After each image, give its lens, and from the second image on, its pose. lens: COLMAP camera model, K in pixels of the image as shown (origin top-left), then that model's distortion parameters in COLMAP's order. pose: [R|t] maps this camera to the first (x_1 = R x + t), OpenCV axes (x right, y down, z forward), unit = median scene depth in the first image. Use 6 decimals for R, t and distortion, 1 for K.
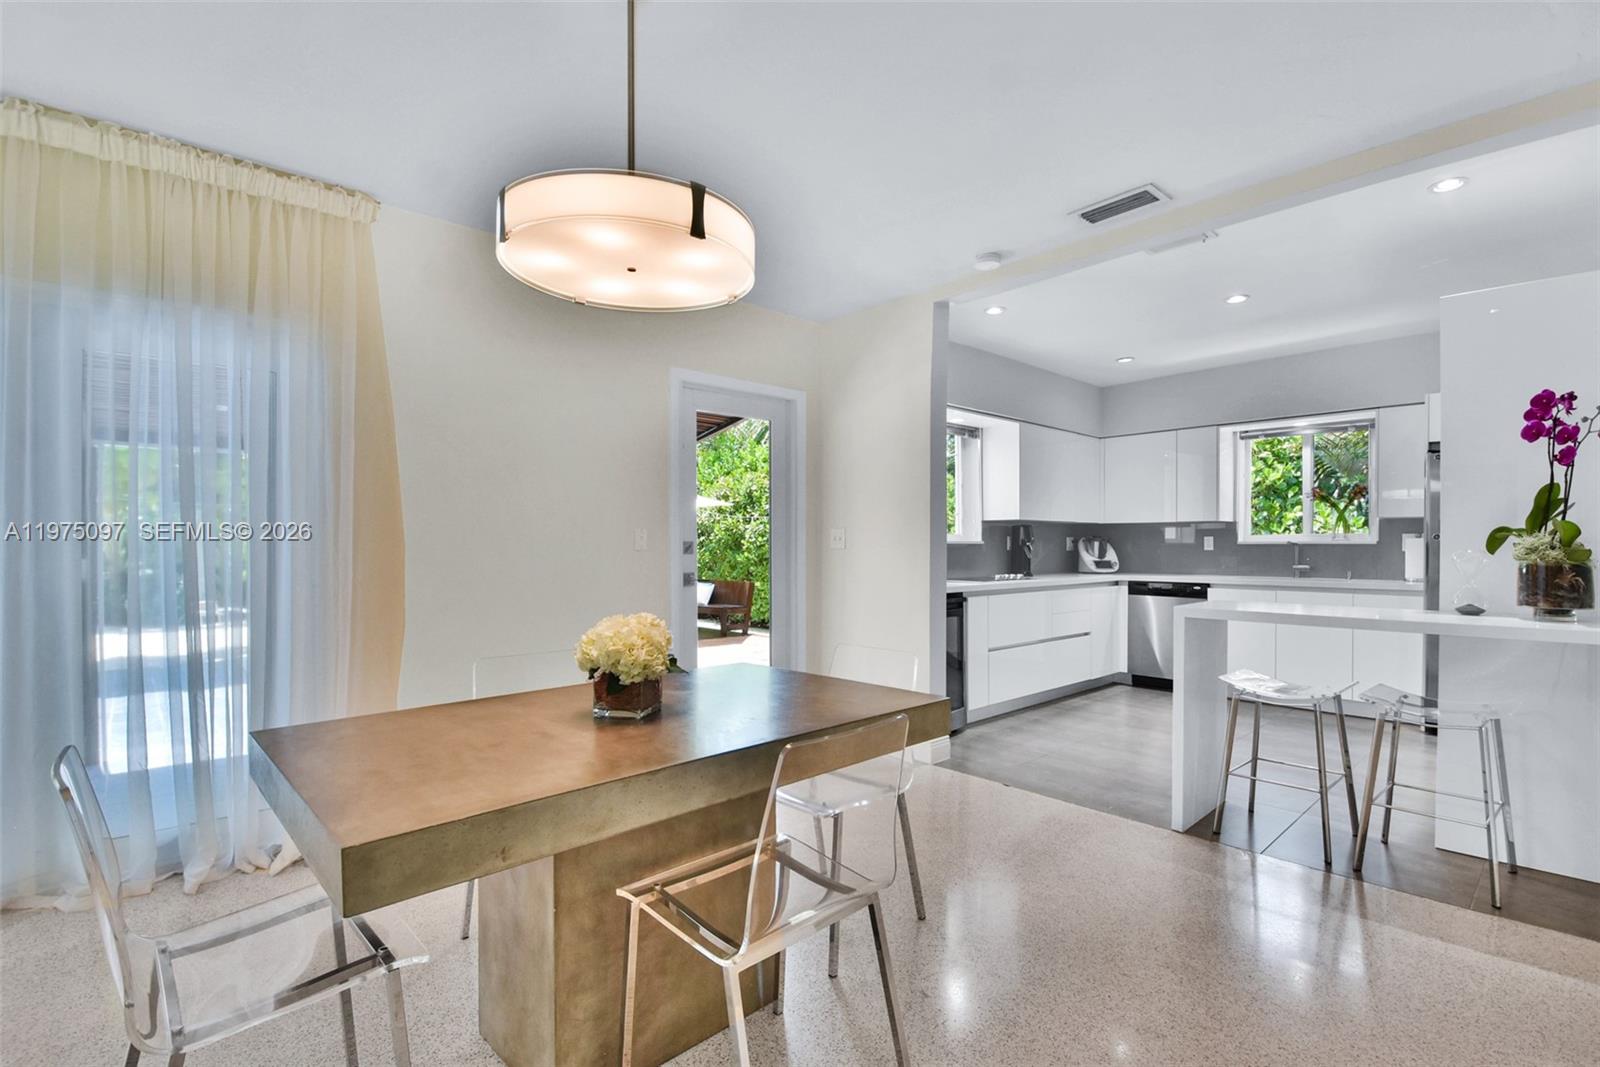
lens RADIAL K [[732.3, 0, 799.8], [0, 732.3, 553.9], [0, 0, 1]] dist [0.005343, -0.015750]
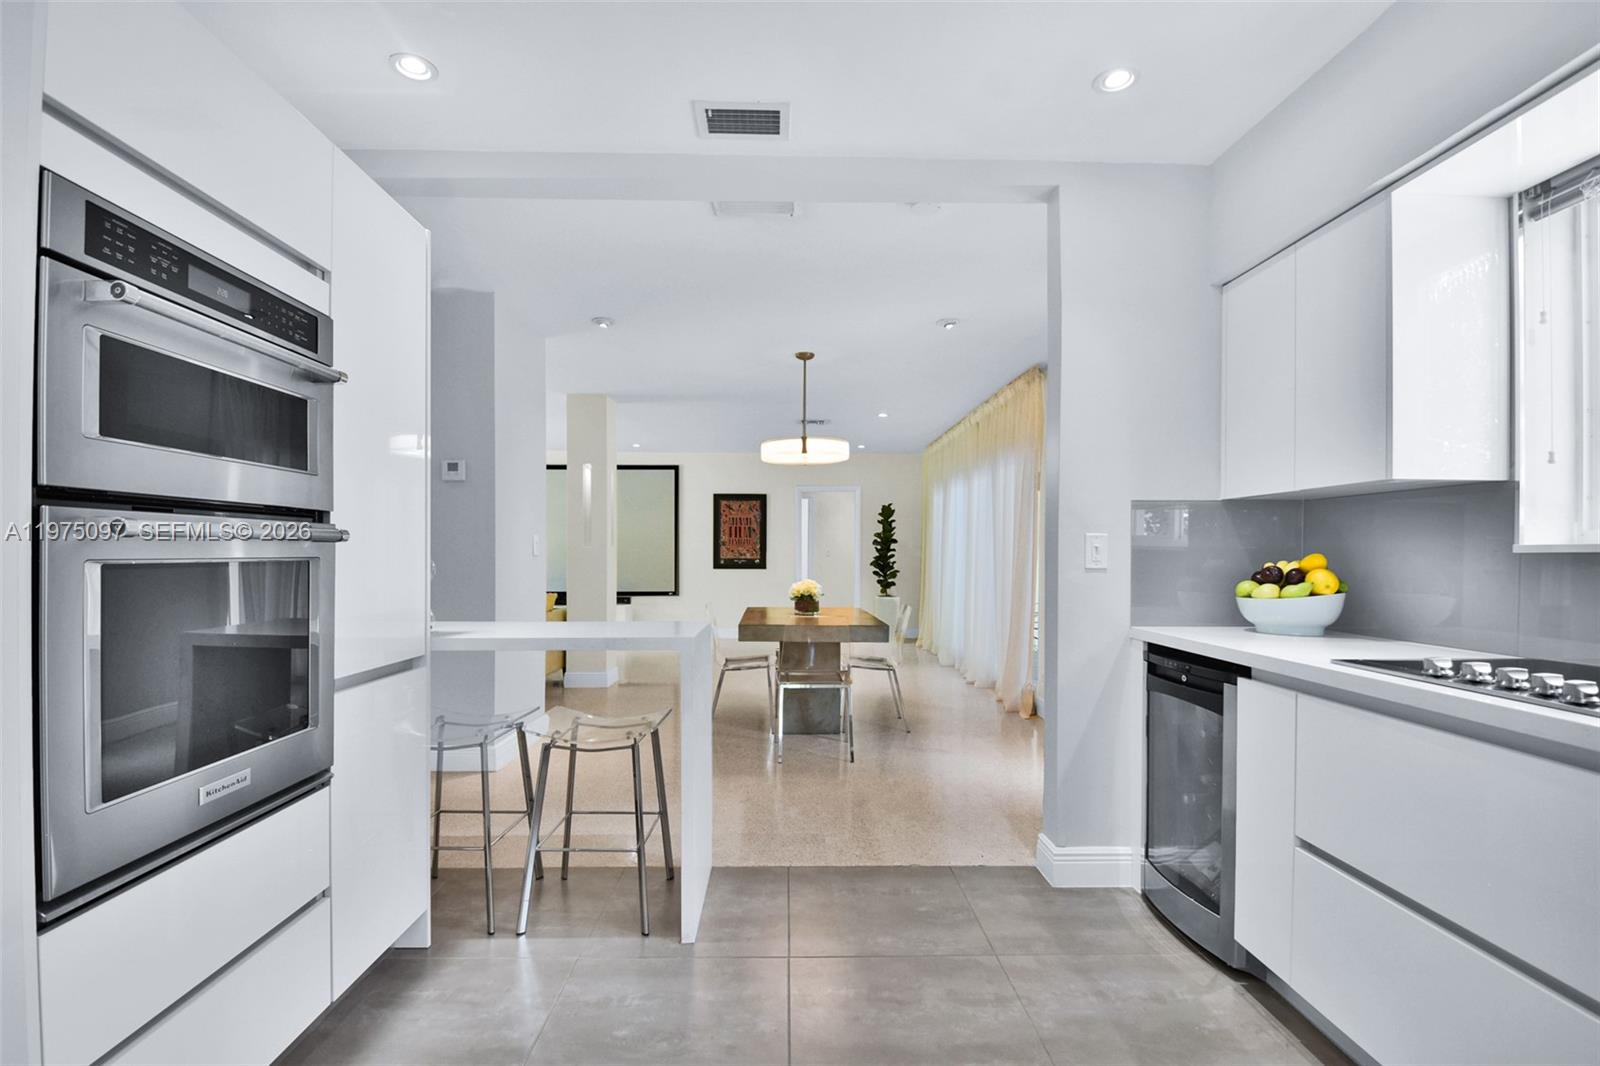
lens RADIAL K [[732.3, 0, 792.7], [0, 732.3, 565.5], [0, 0, 1]] dist [0.005343, -0.015750]
pose [[-0.677114, 0.007677, -0.735838, 0.580037], [-0.013072, 0.999662, 0.022458, -0.010047], [0.735762, 0.024826, -0.676785, 0.878139]]
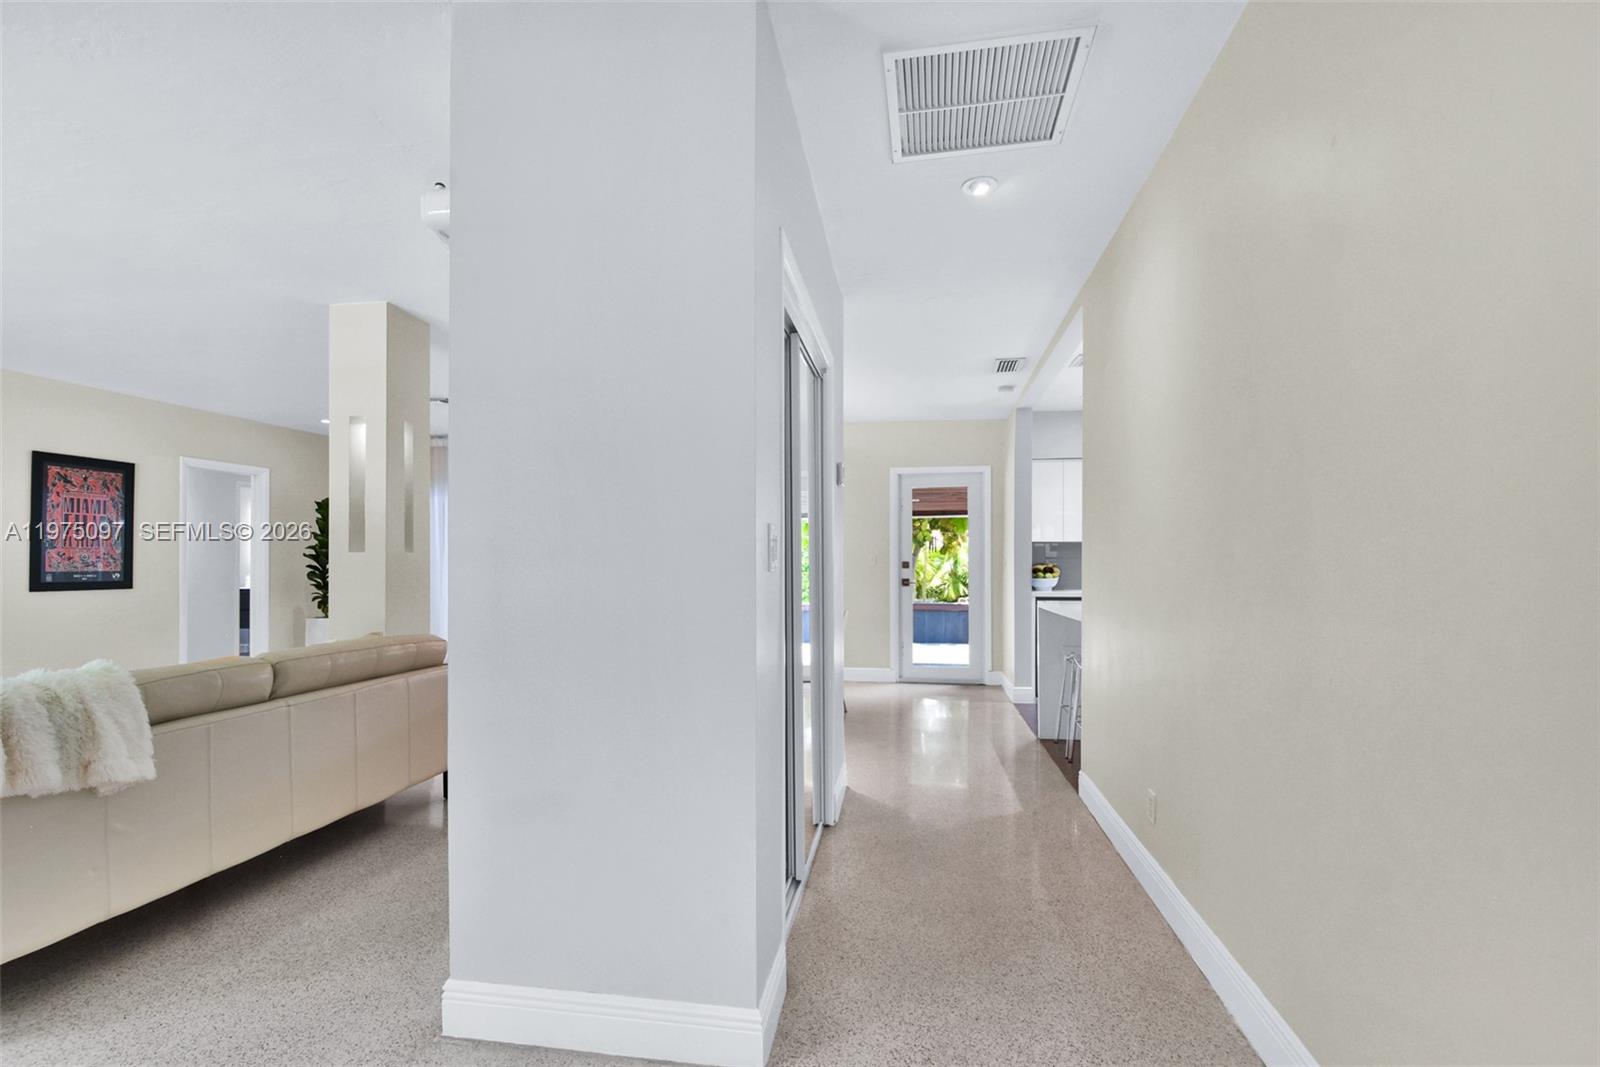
lens RADIAL K [[732.3, 0, 817.5], [0, 732.3, 562.7], [0, 0, 1]] dist [0.005343, -0.015750]
pose [[0.638667, -0.001922, -0.769481, 0.754106], [-0.008552, 0.999917, -0.009596, 0.002556], [0.769436, 0.012709, 0.638597, -0.217252]]
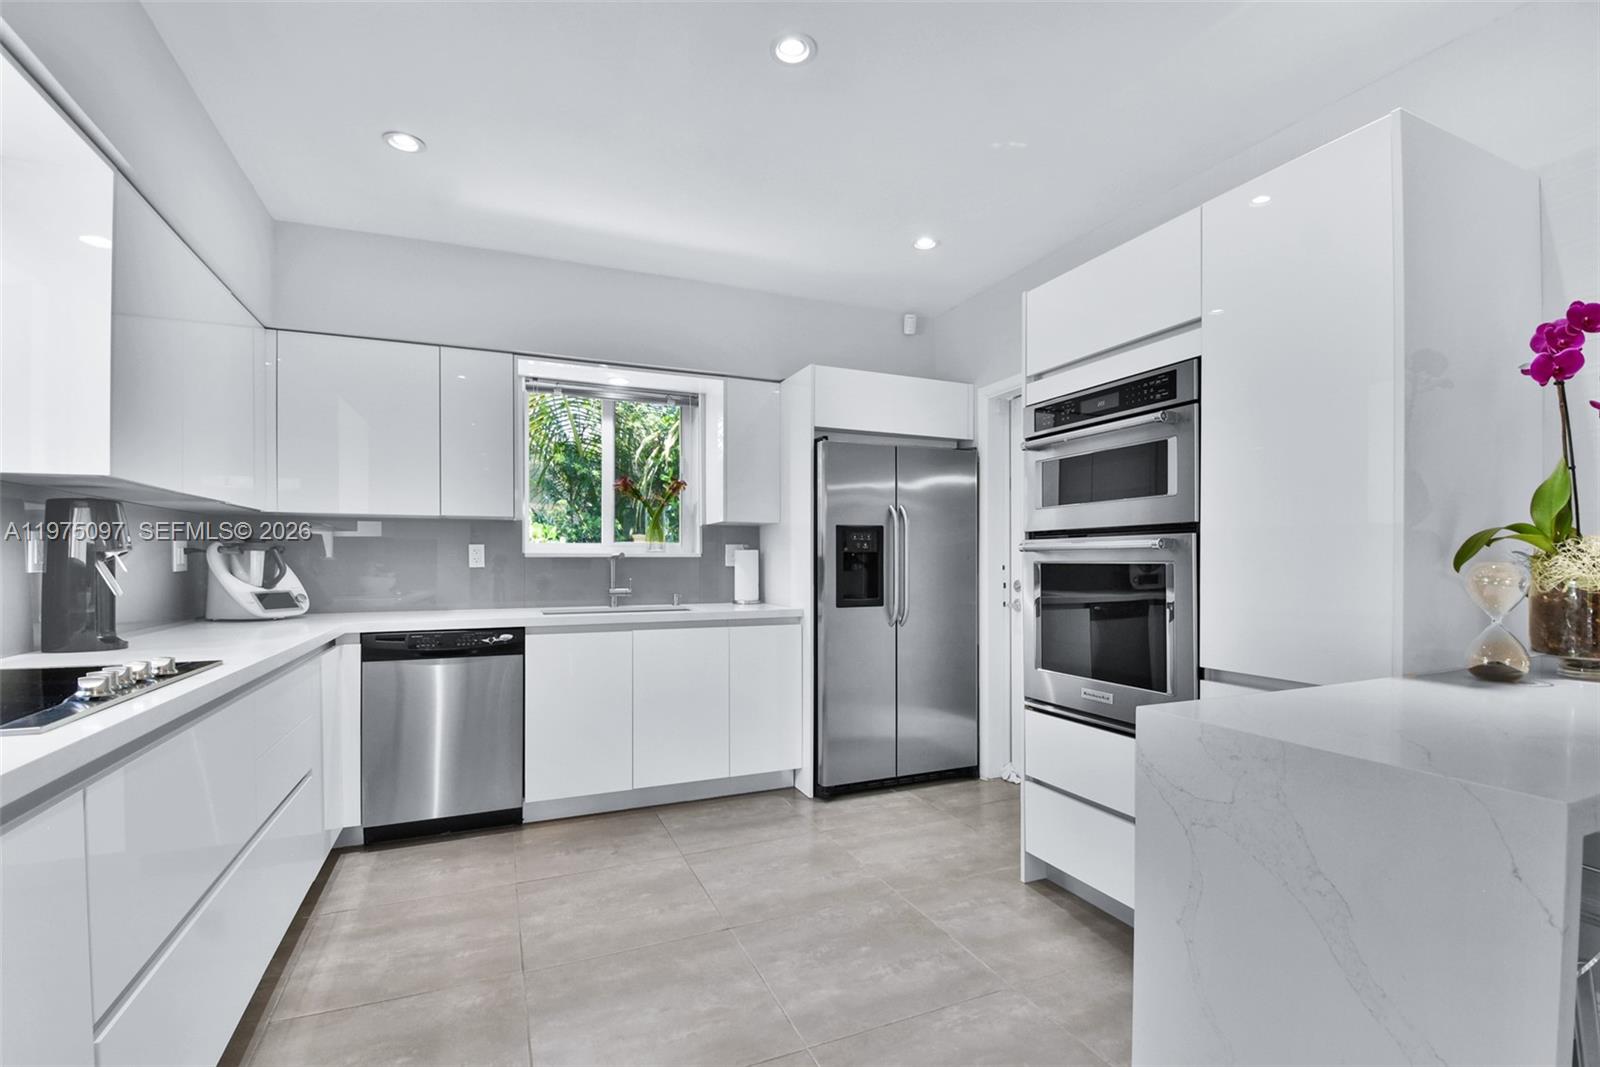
lens RADIAL K [[732.3, 0, 813.2], [0, 732.3, 560.4], [0, 0, 1]] dist [0.005343, -0.015750]
pose [[0.334316, -0.001839, 0.942459, 0.102606], [0.013178, 0.999909, -0.002724, -0.006102], [-0.942369, 0.013331, 0.334310, 0.596942]]
